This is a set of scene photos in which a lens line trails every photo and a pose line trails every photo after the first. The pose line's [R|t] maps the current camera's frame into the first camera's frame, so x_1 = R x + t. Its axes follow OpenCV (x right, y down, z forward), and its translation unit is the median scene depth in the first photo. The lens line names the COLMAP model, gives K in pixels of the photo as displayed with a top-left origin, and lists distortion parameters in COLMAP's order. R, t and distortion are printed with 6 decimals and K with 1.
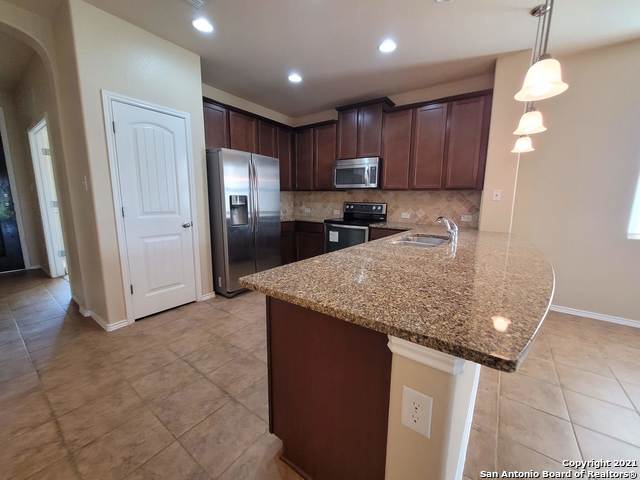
lens RADIAL K [[250.7, 0, 326.1], [0, 250.7, 237.8], [0, 0, 1]] dist [-0.000168, -0.001165]
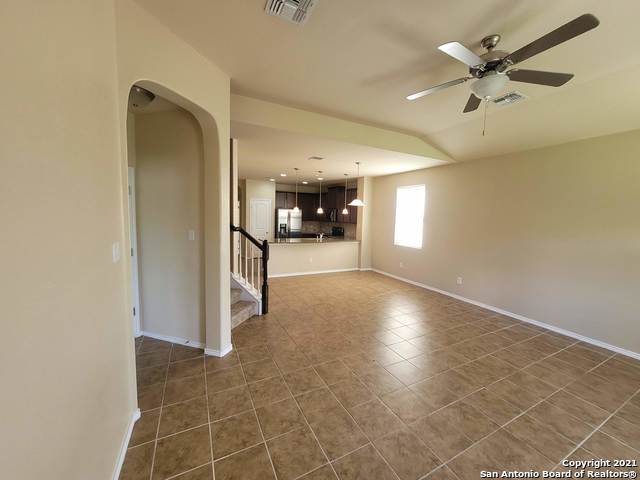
lens RADIAL K [[250.7, 0, 326.1], [0, 250.7, 237.8], [0, 0, 1]] dist [-0.000168, -0.001165]
pose [[0.890604, 0.051323, -0.451875, 1.323633], [-0.085344, 0.994820, -0.055215, 0.109020], [0.446701, 0.087740, 0.890371, -1.277281]]
